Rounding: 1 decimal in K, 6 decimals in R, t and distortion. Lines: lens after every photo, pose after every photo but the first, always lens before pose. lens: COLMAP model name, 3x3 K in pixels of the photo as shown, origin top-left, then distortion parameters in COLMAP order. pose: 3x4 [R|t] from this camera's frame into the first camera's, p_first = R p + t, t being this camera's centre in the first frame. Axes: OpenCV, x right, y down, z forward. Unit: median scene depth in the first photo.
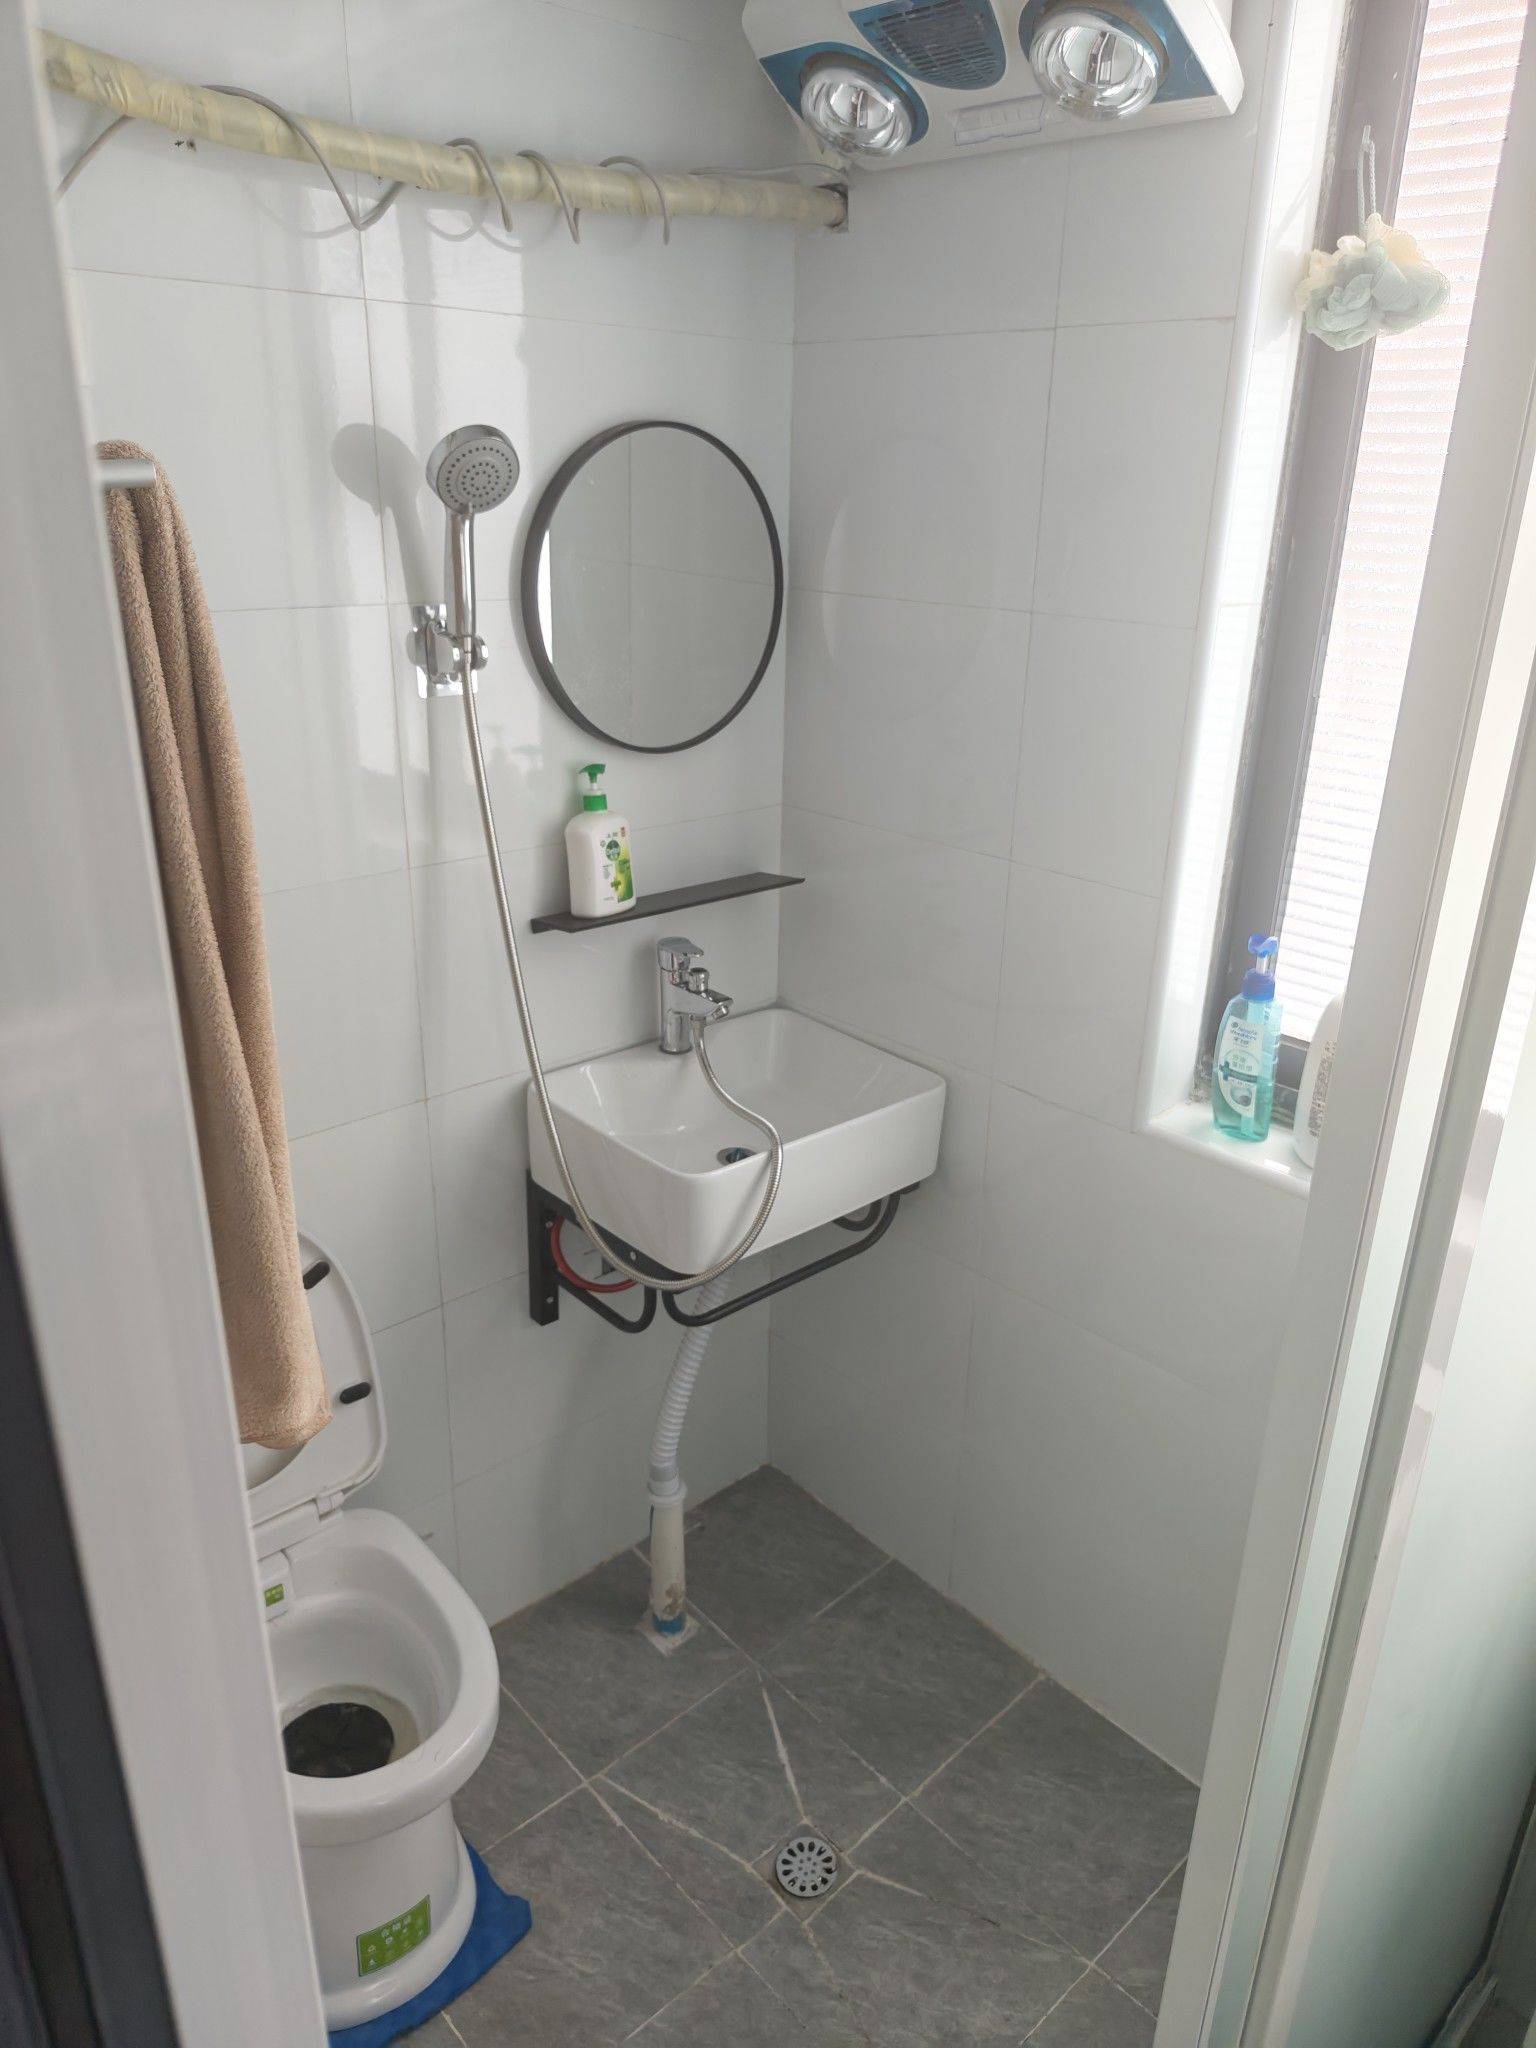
lens RADIAL K [[1454.8, 0, 805.8], [0, 1454.8, 1034.8], [0, 0, 1]] dist [0.039621, -0.057536]
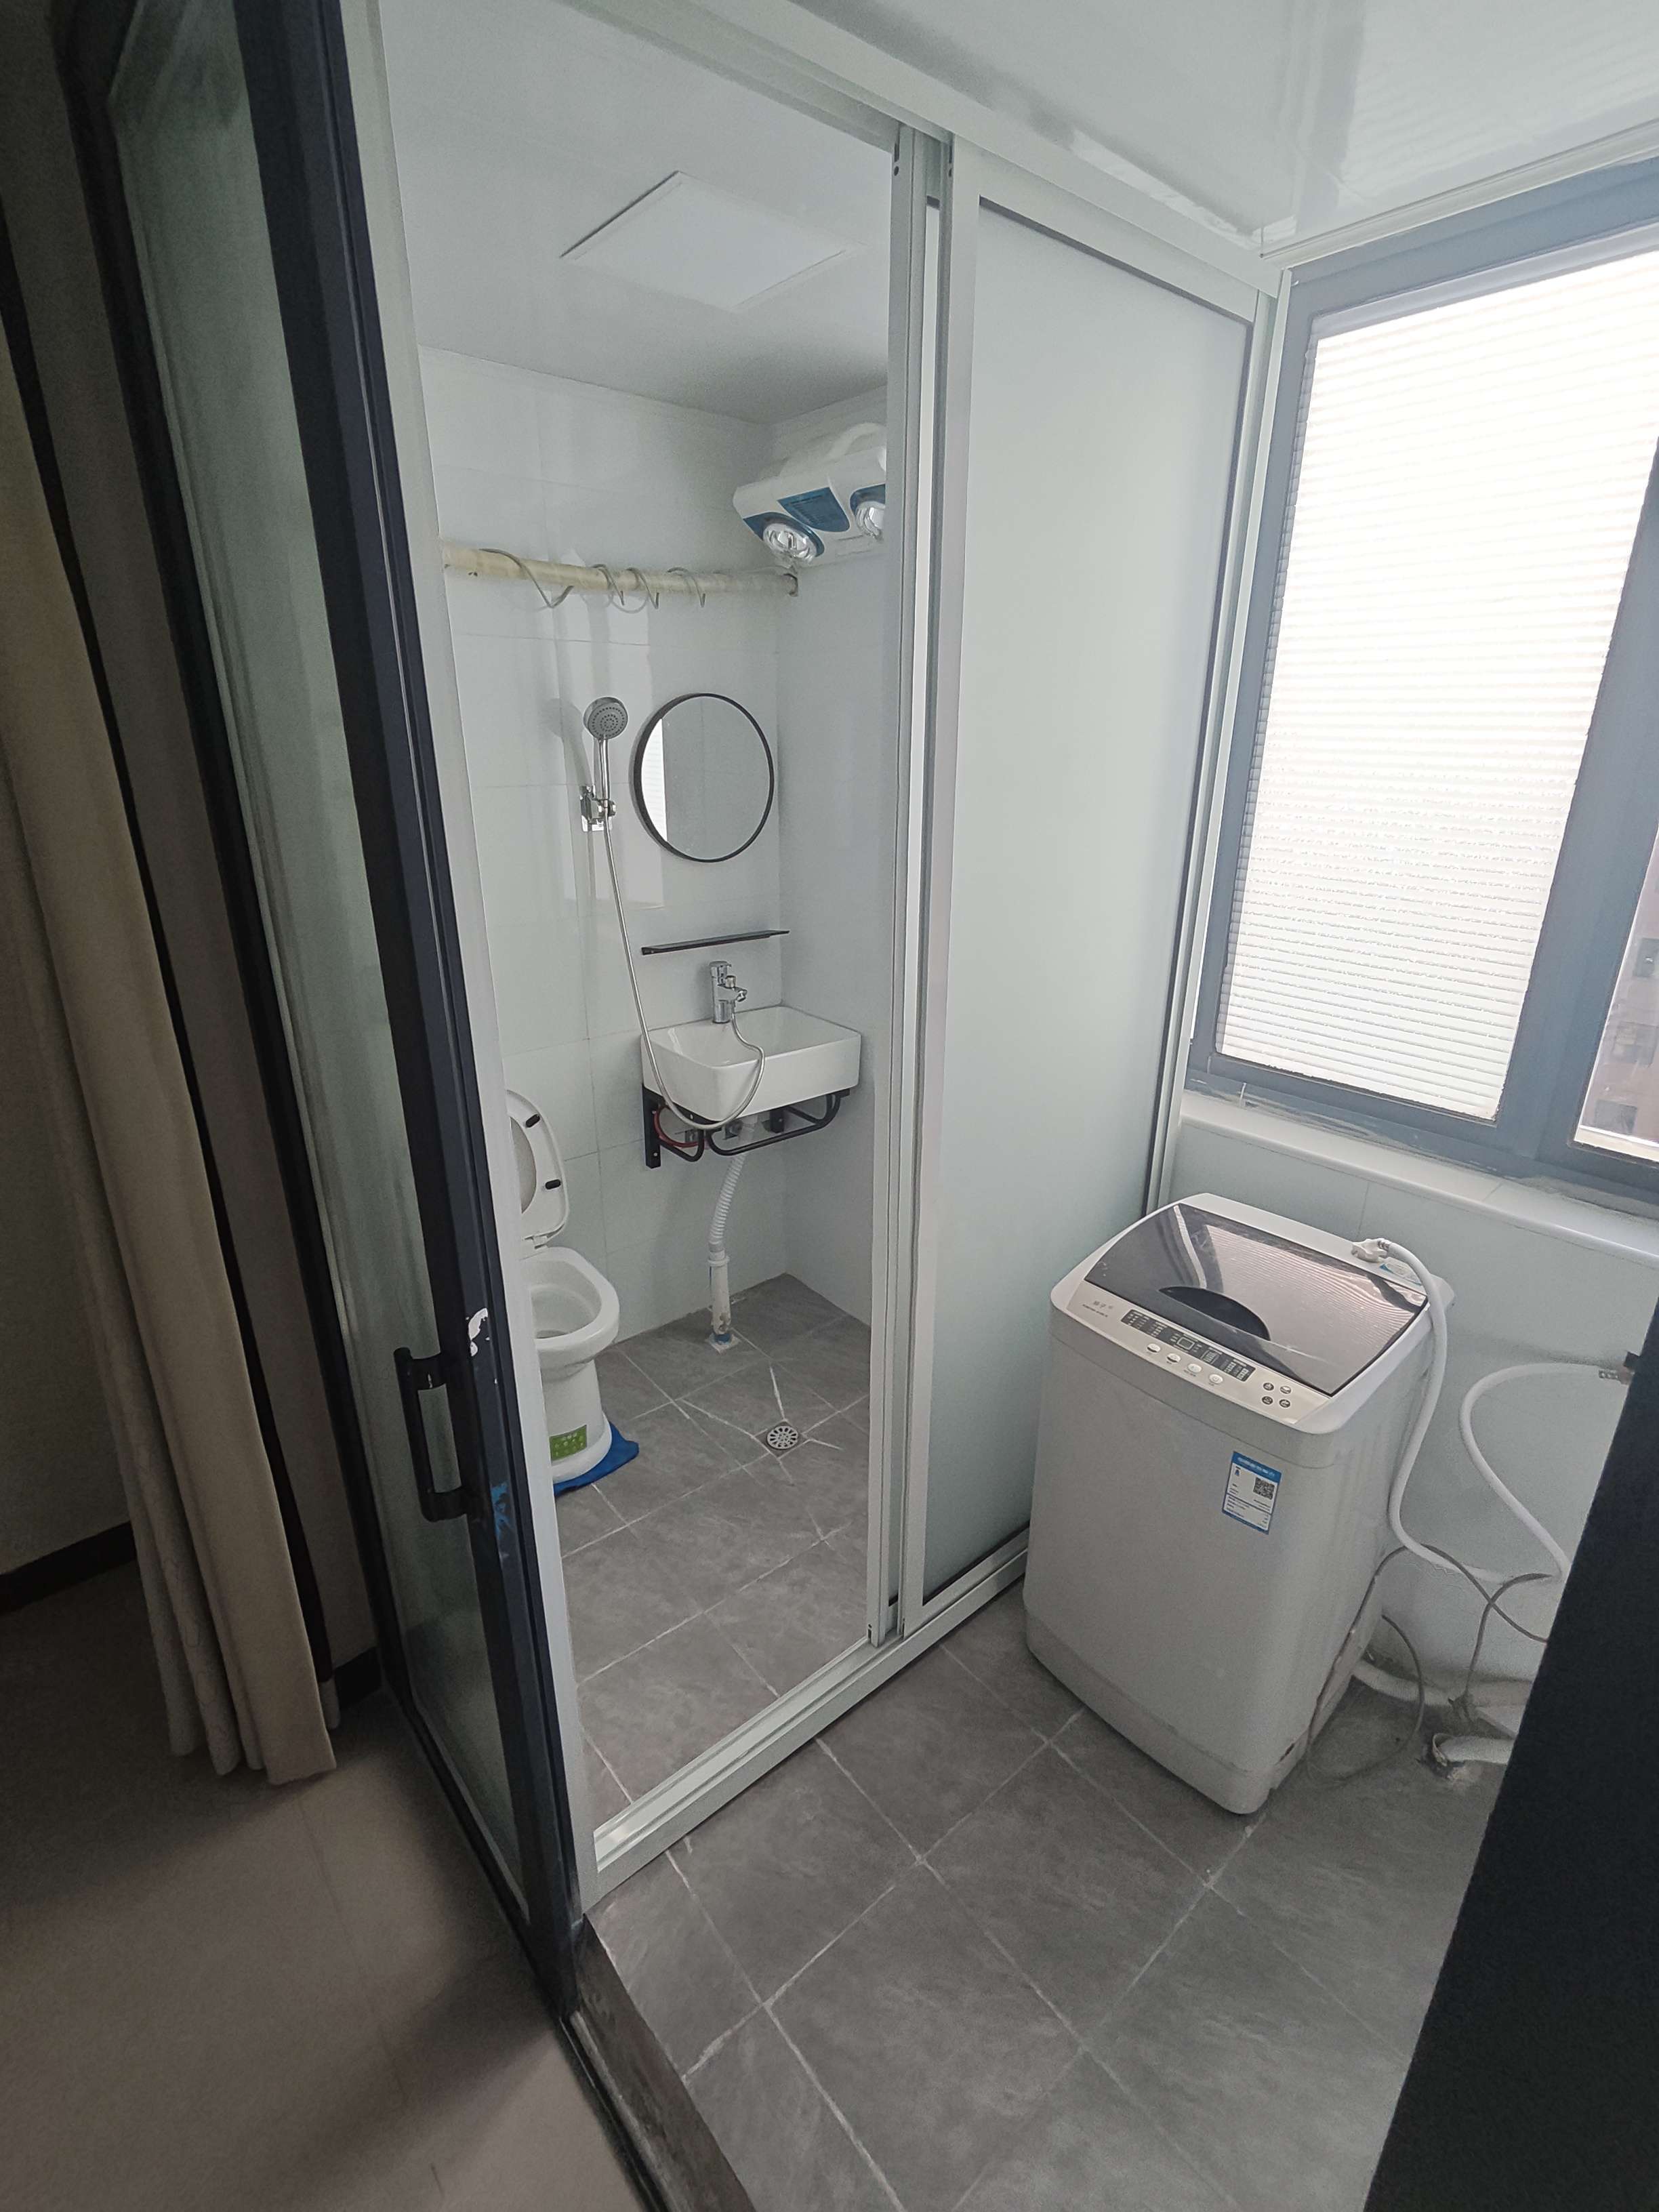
lens RADIAL K [[1025.2, 0, 829.7], [0, 1025.2, 1101.0], [0, 0, 1]] dist [0.001456, -0.001168]
pose [[0.997906, -0.003204, -0.064602, 0.157921], [0.001633, 0.999702, -0.024355, 0.168029], [0.064661, 0.024199, 0.997614, -0.366532]]
